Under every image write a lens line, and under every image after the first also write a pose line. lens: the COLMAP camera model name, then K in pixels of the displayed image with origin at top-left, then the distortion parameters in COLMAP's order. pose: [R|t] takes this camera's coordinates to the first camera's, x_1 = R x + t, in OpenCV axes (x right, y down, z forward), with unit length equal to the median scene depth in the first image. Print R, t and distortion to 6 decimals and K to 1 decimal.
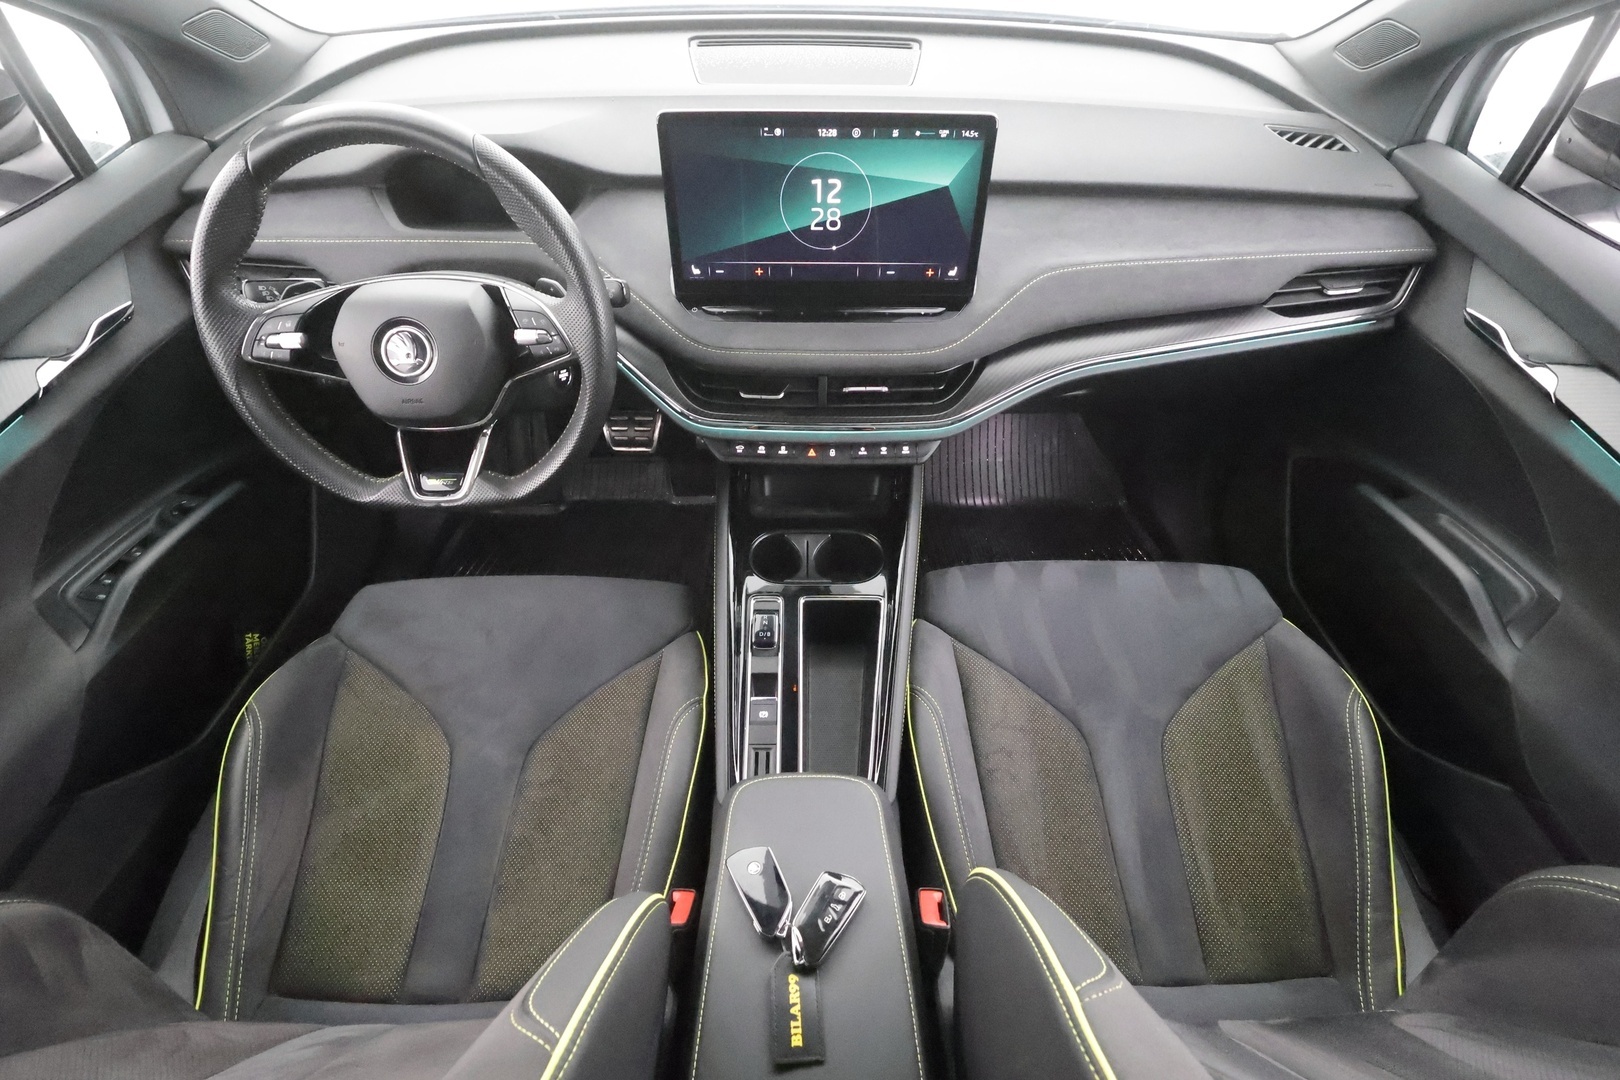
lens RADIAL K [[740.4, 0, 810.0], [0, 740.4, 540.0], [0, 0, 1]] dist [-0.011309, 0.000401]
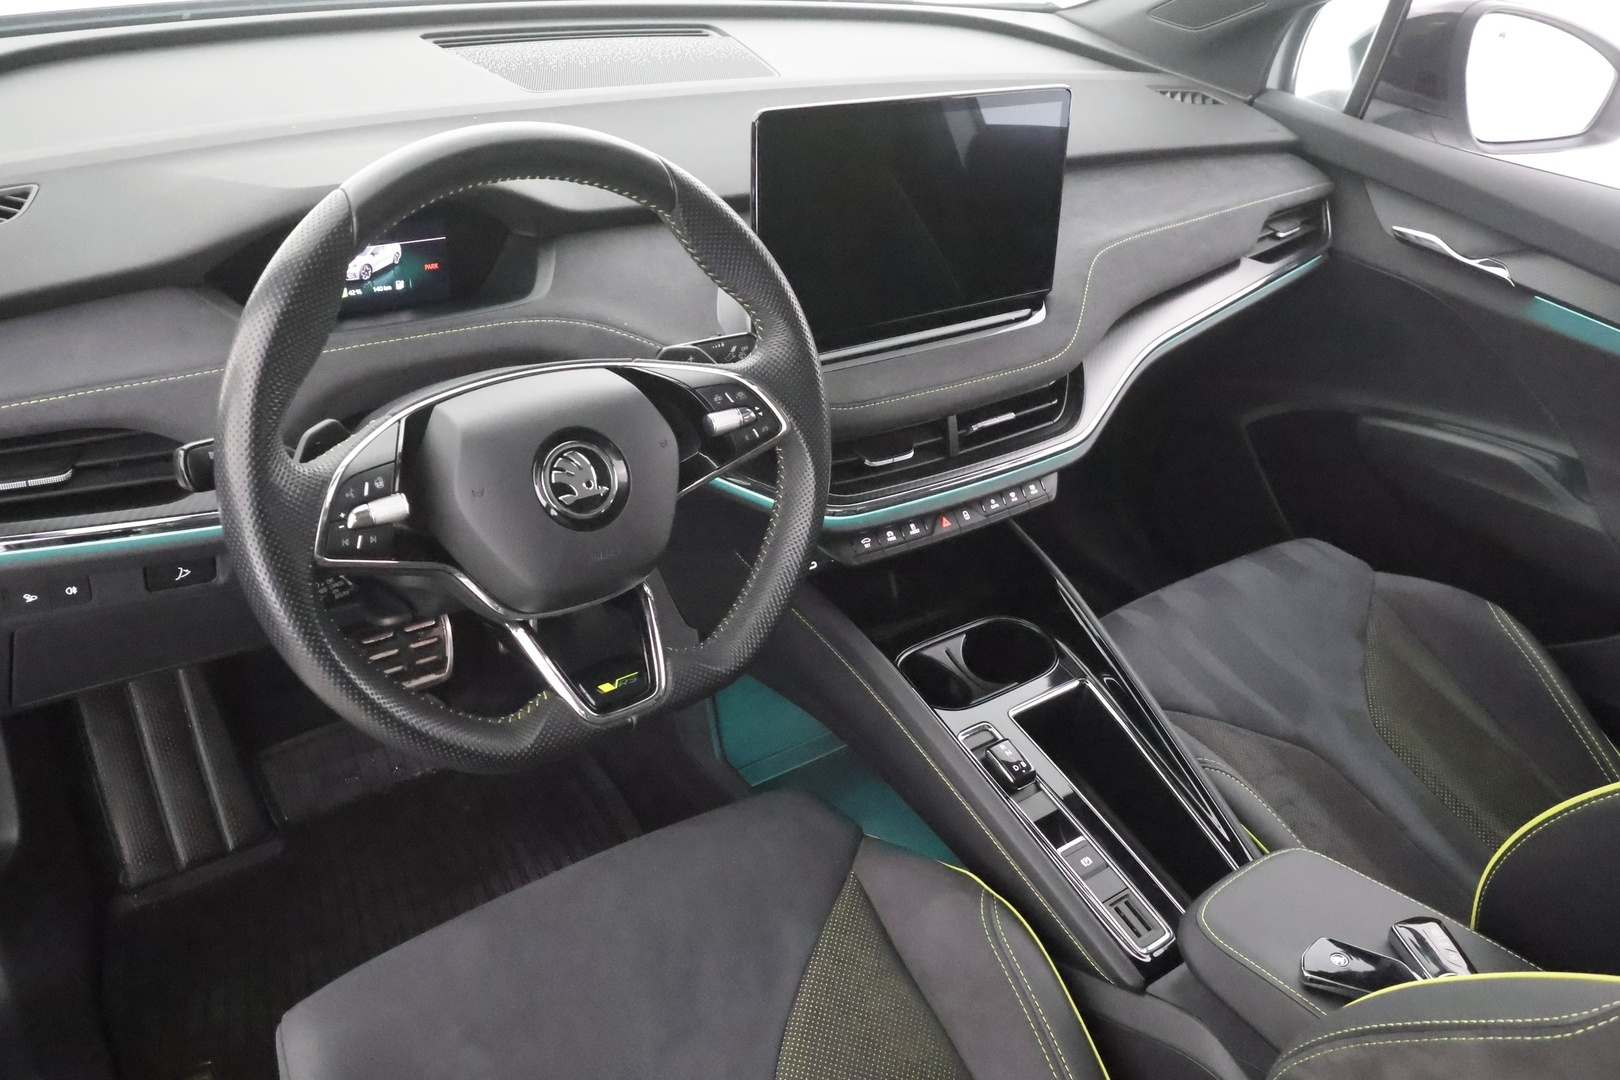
lens RADIAL K [[1266.5, 0, 810.0], [0, 1266.5, 540.0], [0, 0, 1]] dist [-0.006119, 0.000403]
pose [[0.807245, -0.256304, 0.531662, -0.811903], [0.364805, 0.924790, -0.108076, -0.015502], [-0.463975, 0.281197, 0.840033, 0.010129]]
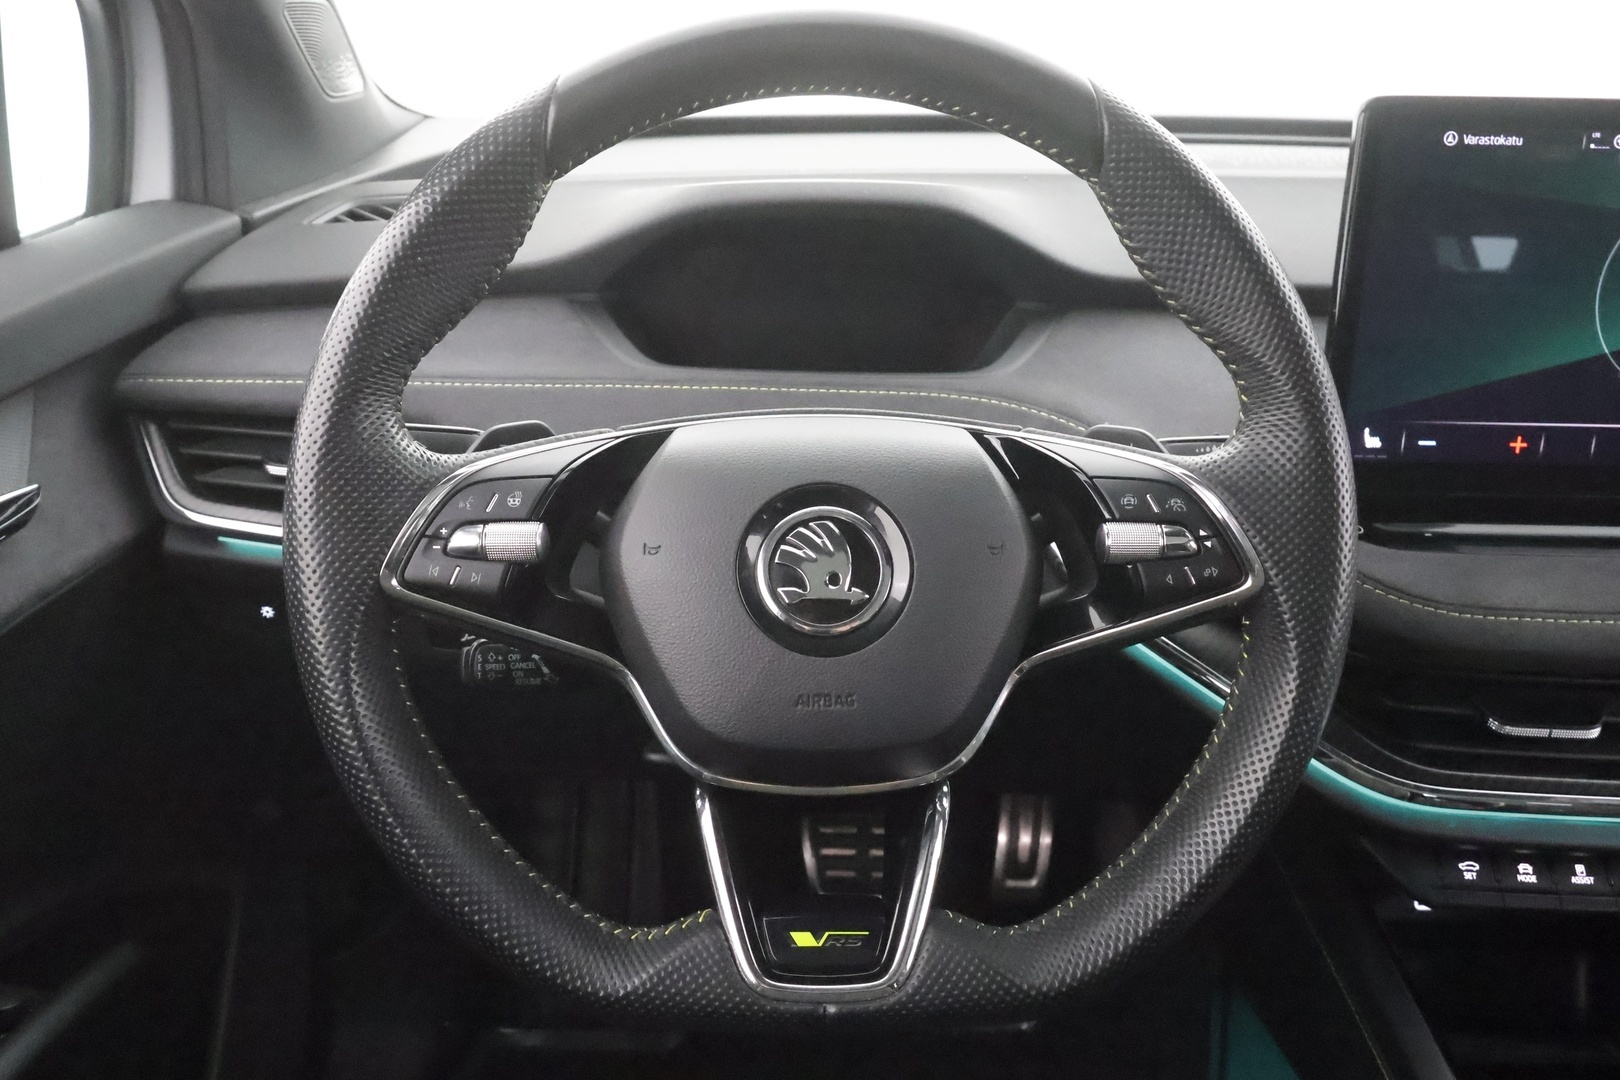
lens RADIAL K [[1266.5, 0, 810.0], [0, 1266.5, 540.0], [0, 0, 1]] dist [-0.006119, 0.000403]
pose [[0.999941, 0.010354, -0.003262, -0.458944], [-0.010770, 0.908533, -0.417673, 0.000131], [-0.001361, 0.417684, 0.908591, 0.338545]]
